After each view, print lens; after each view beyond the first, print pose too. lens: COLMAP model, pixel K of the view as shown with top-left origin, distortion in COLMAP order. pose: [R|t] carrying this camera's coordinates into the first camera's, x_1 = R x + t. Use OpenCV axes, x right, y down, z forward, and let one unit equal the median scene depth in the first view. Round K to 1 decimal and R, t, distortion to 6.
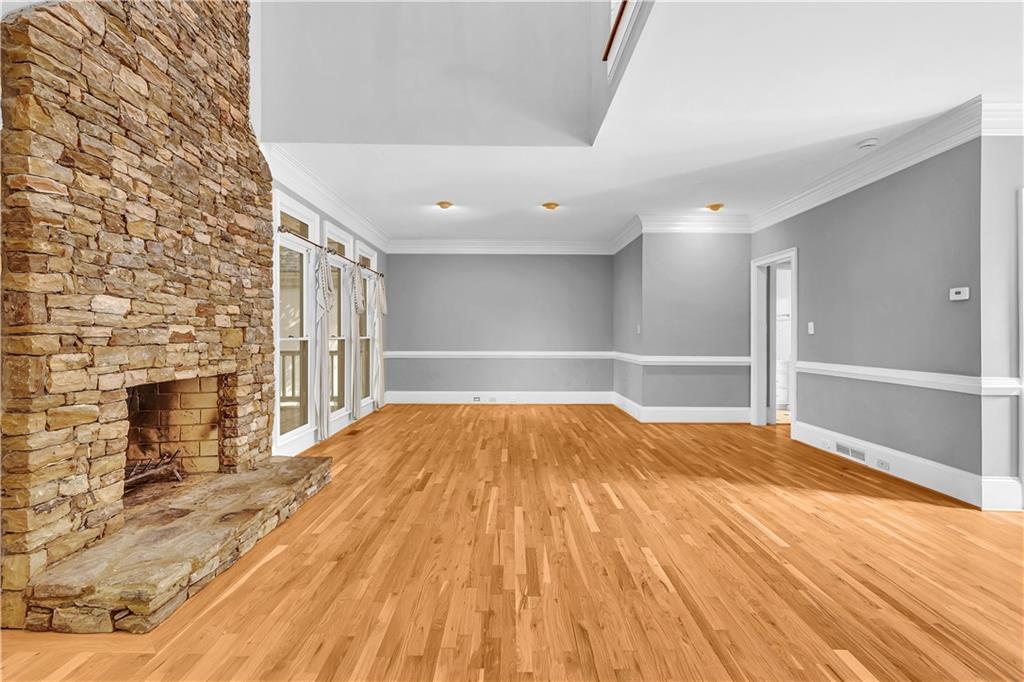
lens RADIAL K [[456.5, 0, 504.6], [0, 456.5, 334.7], [0, 0, 1]] dist [0.011917, 0.001043]
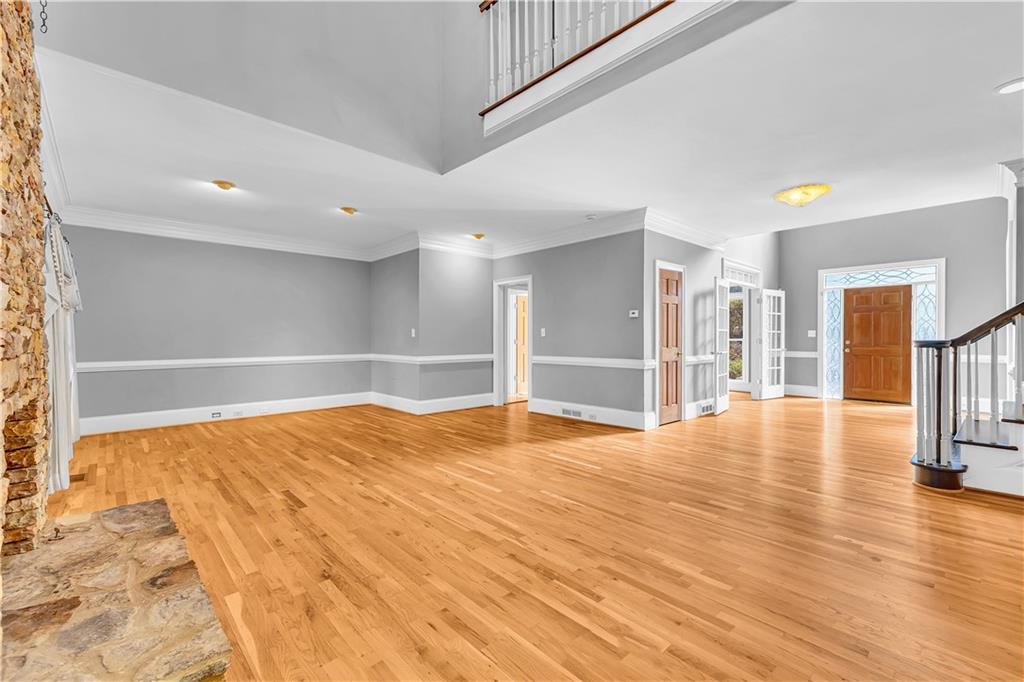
lens RADIAL K [[456.5, 0, 504.6], [0, 456.5, 334.7], [0, 0, 1]] dist [0.011917, 0.001043]
pose [[0.731507, -0.001022, 0.681833, -0.569689], [0.004611, 0.999983, -0.003448, -0.002909], [-0.681818, 0.005666, 0.731500, 0.046638]]
